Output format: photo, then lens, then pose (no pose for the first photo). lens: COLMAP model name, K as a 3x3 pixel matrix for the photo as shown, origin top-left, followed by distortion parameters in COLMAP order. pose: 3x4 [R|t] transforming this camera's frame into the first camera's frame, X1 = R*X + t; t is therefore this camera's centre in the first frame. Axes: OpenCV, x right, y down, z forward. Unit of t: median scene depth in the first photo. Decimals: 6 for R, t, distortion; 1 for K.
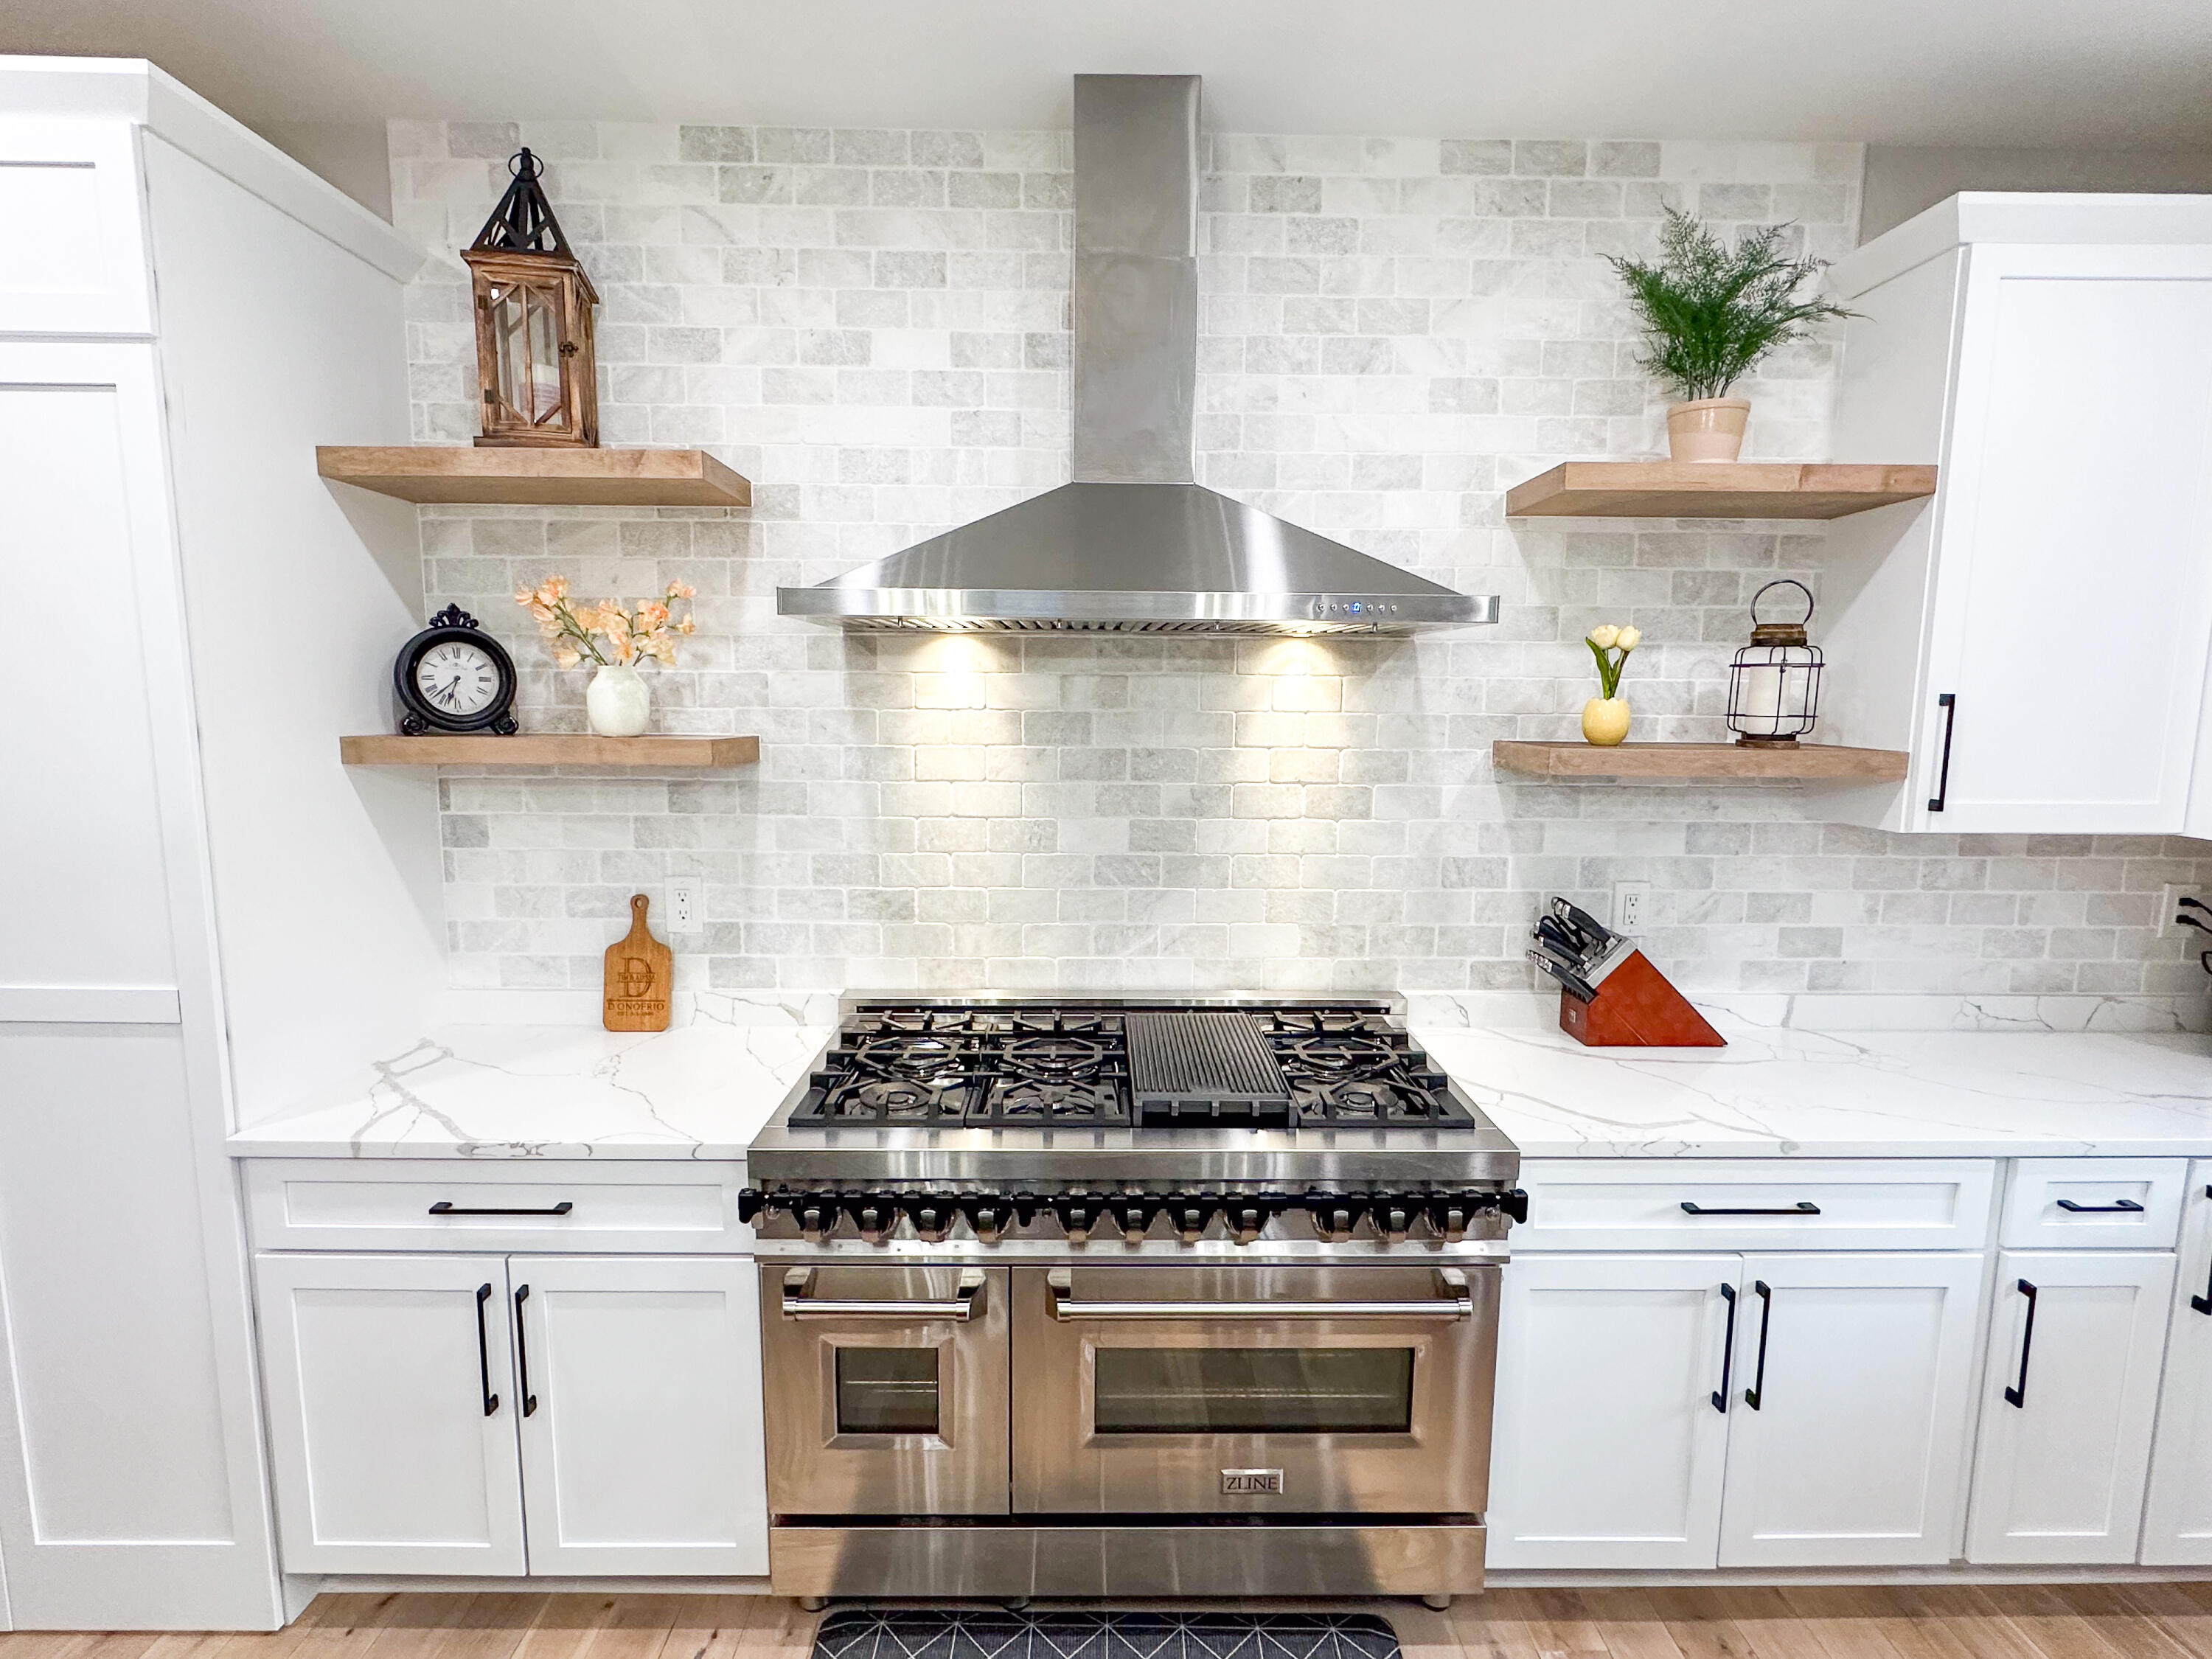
lens RADIAL K [[1090.5, 0, 1104.6], [0, 1090.5, 840.3], [0, 0, 1]] dist [-0.002210, -0.000499]
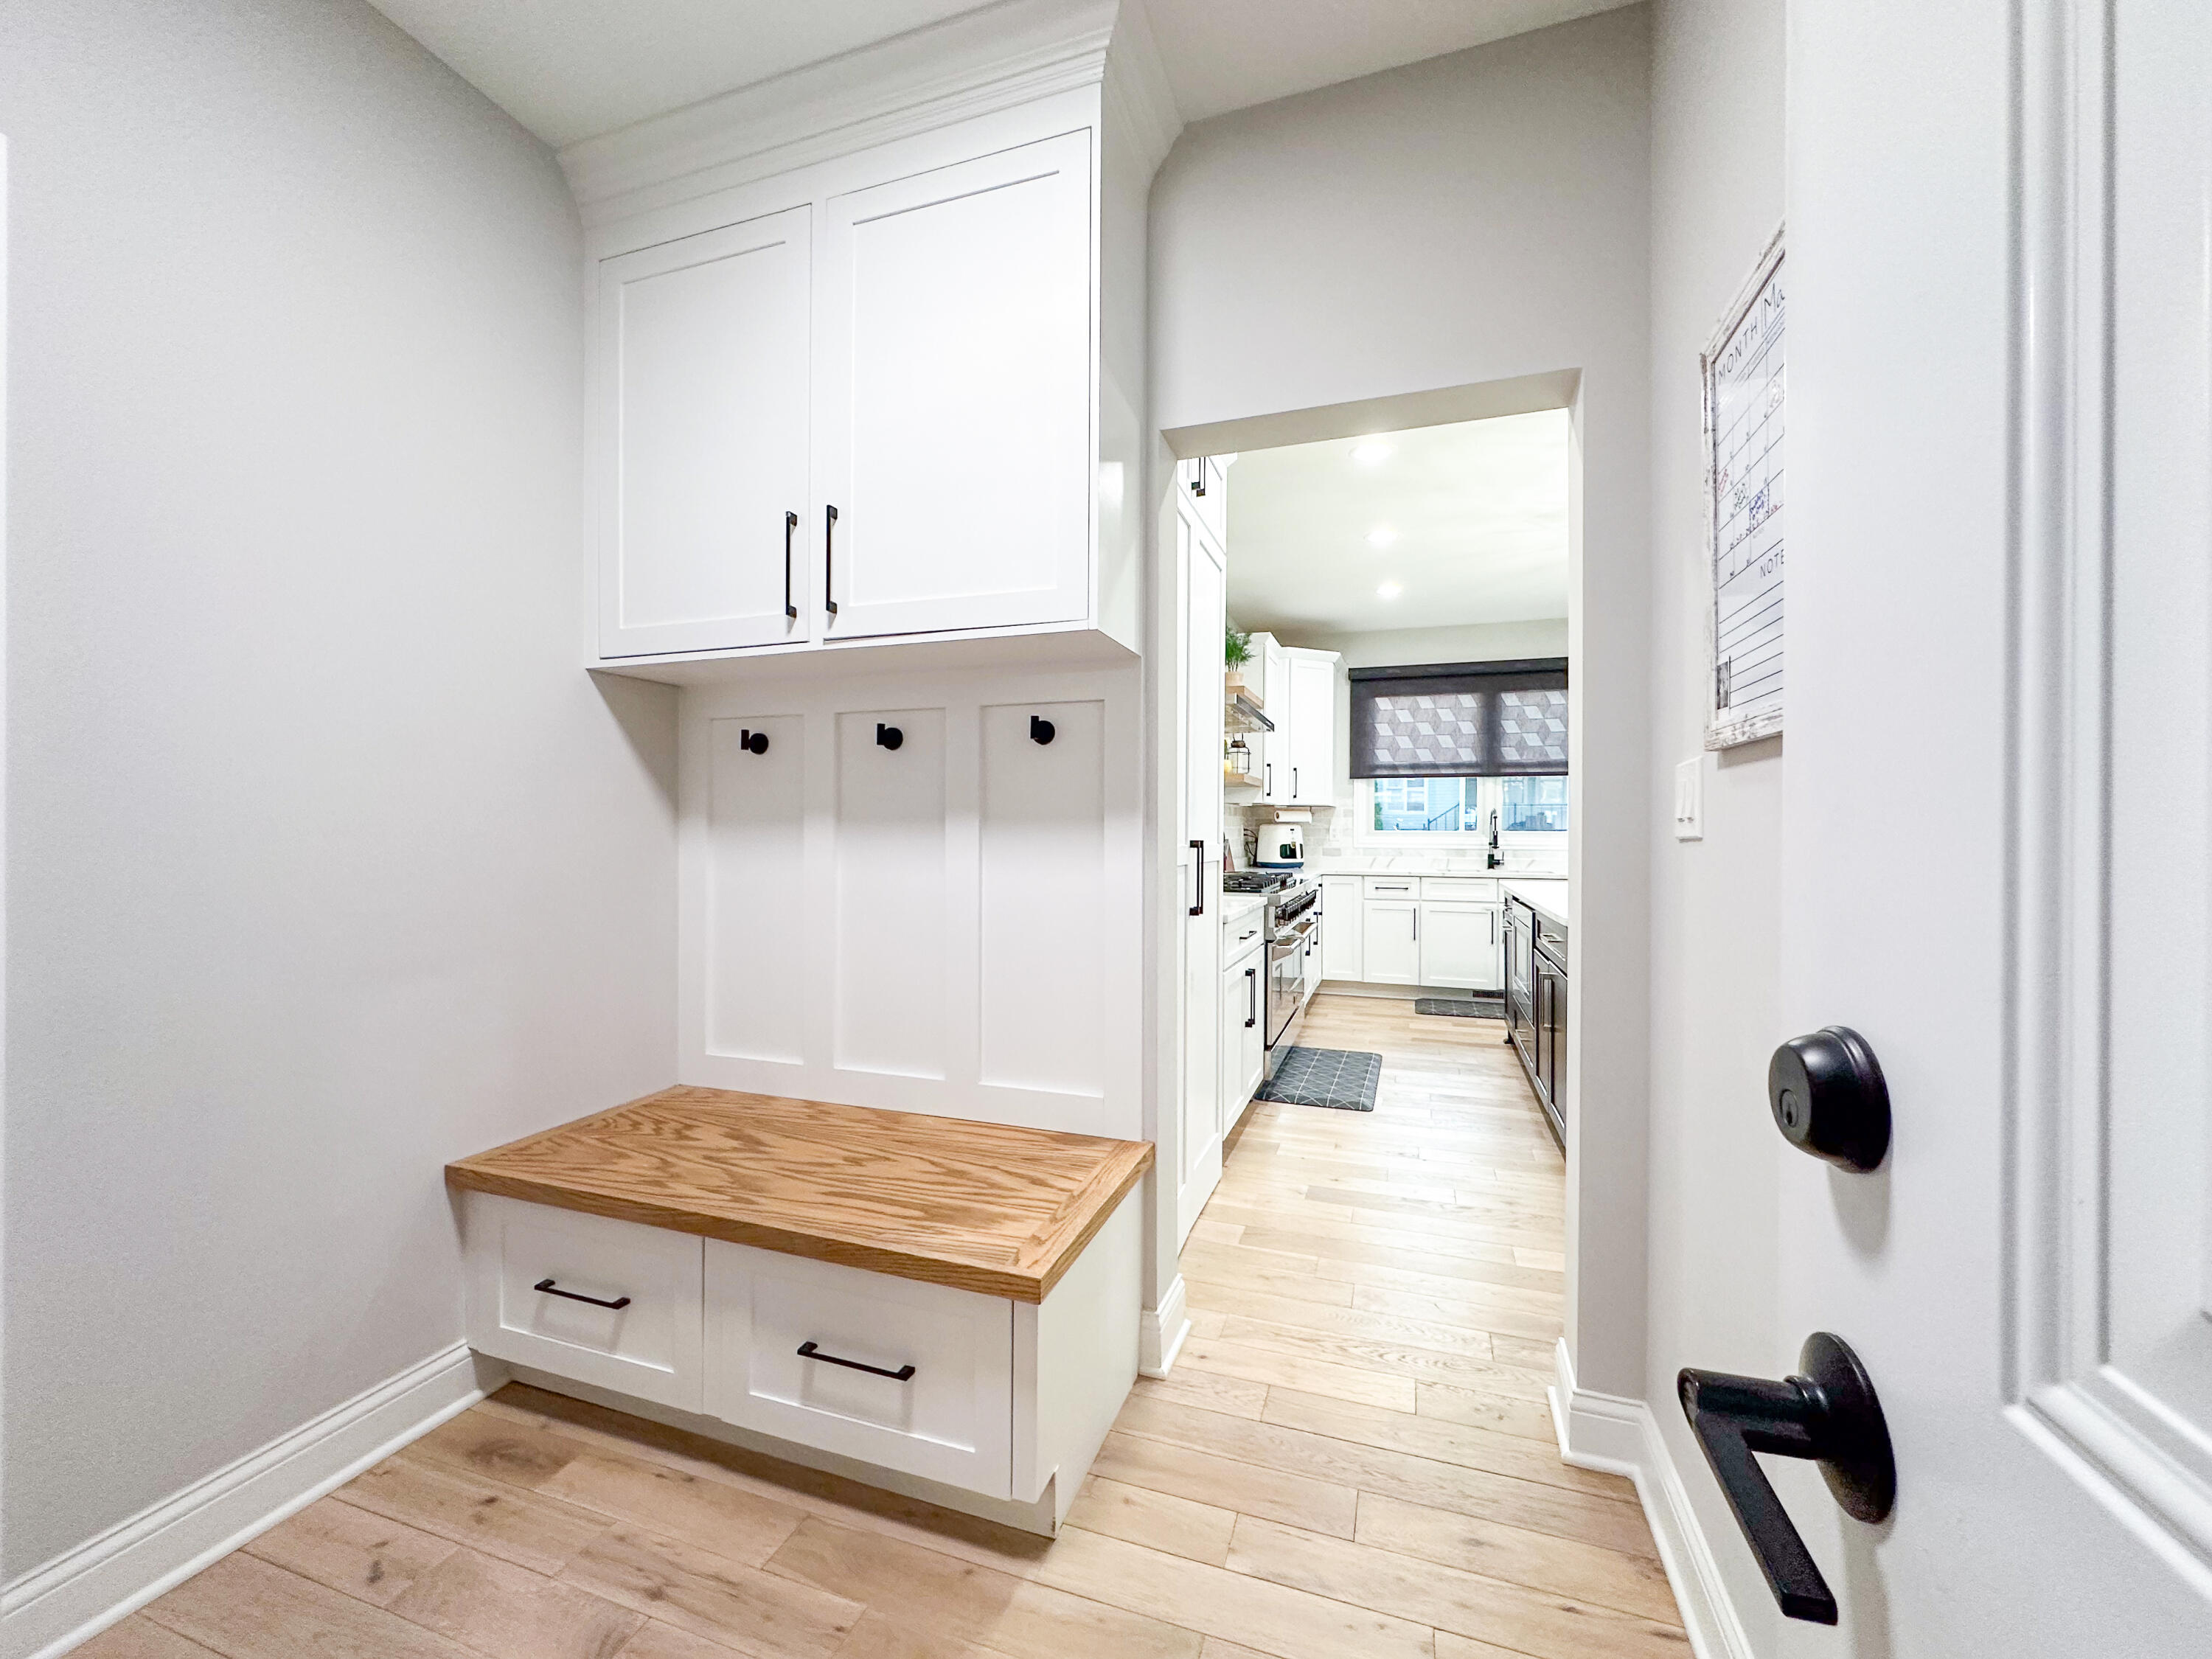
lens RADIAL K [[886.3, 0, 1106.0], [0, 886.3, 829.5], [0, 0, 1]] dist [-0.001663, -0.000264]
pose [[0.340970, -0.007893, 0.940041, -1.897855], [0.118184, 0.992391, -0.034535, 0.105302], [-0.932616, 0.122873, 0.339309, 0.461951]]
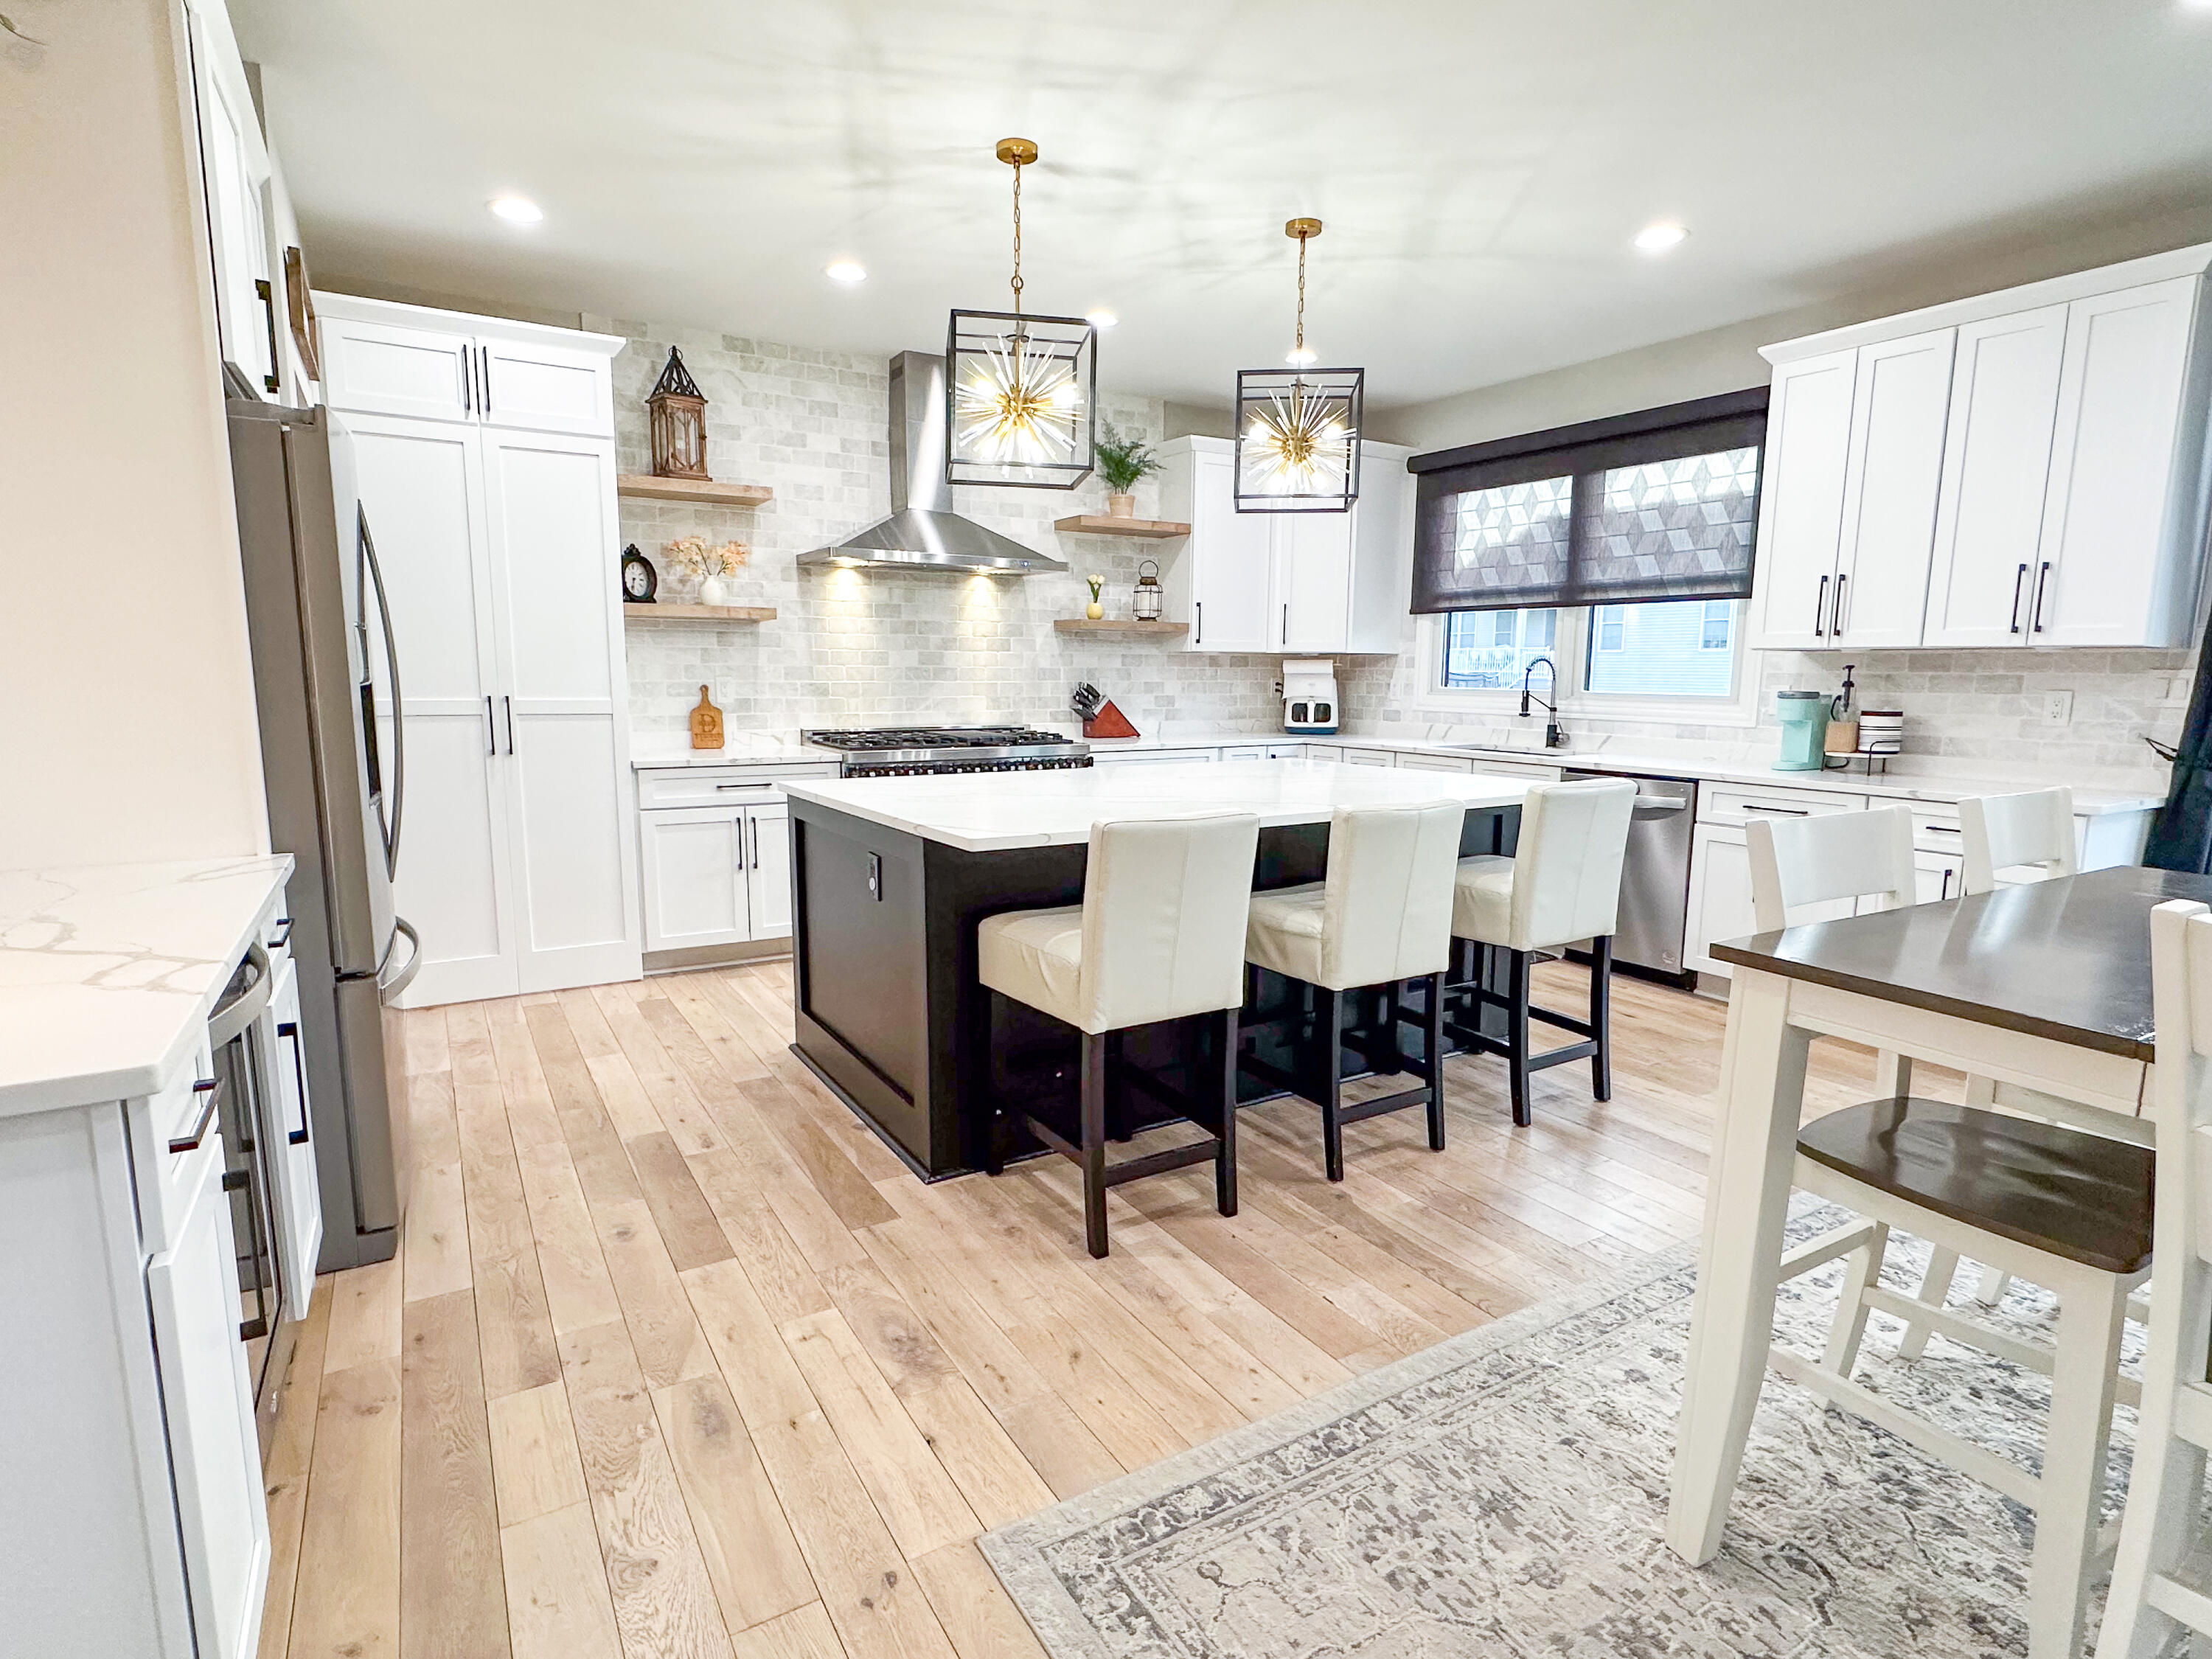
lens RADIAL K [[1137.6, 0, 1105.9], [0, 1137.6, 842.4], [0, 0, 1]] dist [0.000638, 0.000033]
pose [[0.861965, -0.078805, 0.500806, -0.896300], [0.064098, 0.996858, 0.046539, 0.306436], [-0.502900, -0.008015, 0.864308, -1.333490]]
